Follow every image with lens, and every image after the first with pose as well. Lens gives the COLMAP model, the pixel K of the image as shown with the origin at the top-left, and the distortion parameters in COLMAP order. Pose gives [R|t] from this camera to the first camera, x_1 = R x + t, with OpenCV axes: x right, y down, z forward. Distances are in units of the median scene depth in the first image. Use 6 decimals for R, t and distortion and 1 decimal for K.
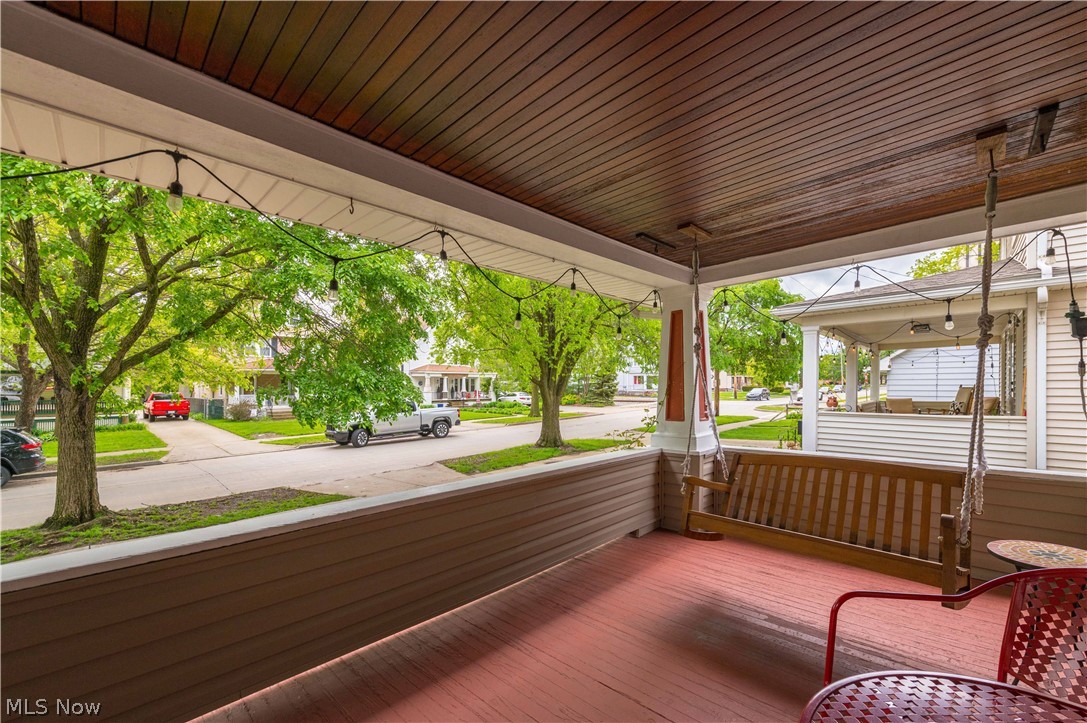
lens RADIAL K [[437.6, 0, 559.3], [0, 437.6, 395.1], [0, 0, 1]] dist [0.011889, -0.000197]
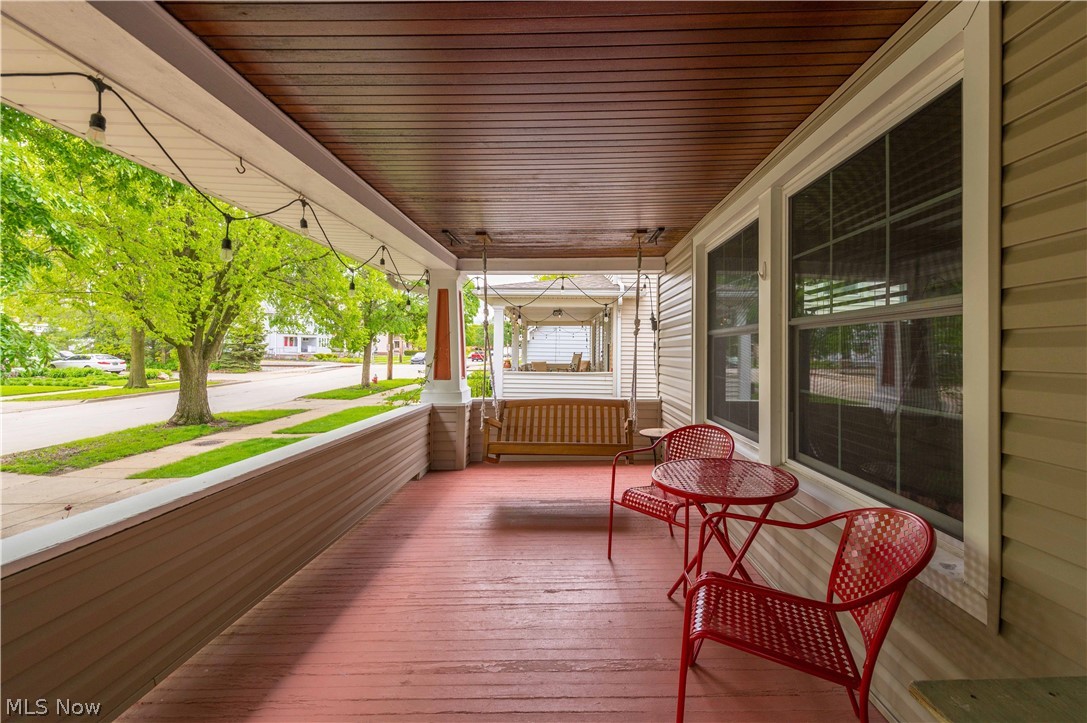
lens RADIAL K [[430.1, 0, 559.8], [0, 430.1, 362.2], [0, 0, 1]] dist [0.008995, -0.000760]
pose [[0.735097, -0.003466, 0.677953, -0.304786], [-0.001667, 0.999975, 0.006919, 0.000804], [-0.677960, -0.006216, 0.735073, -0.098630]]
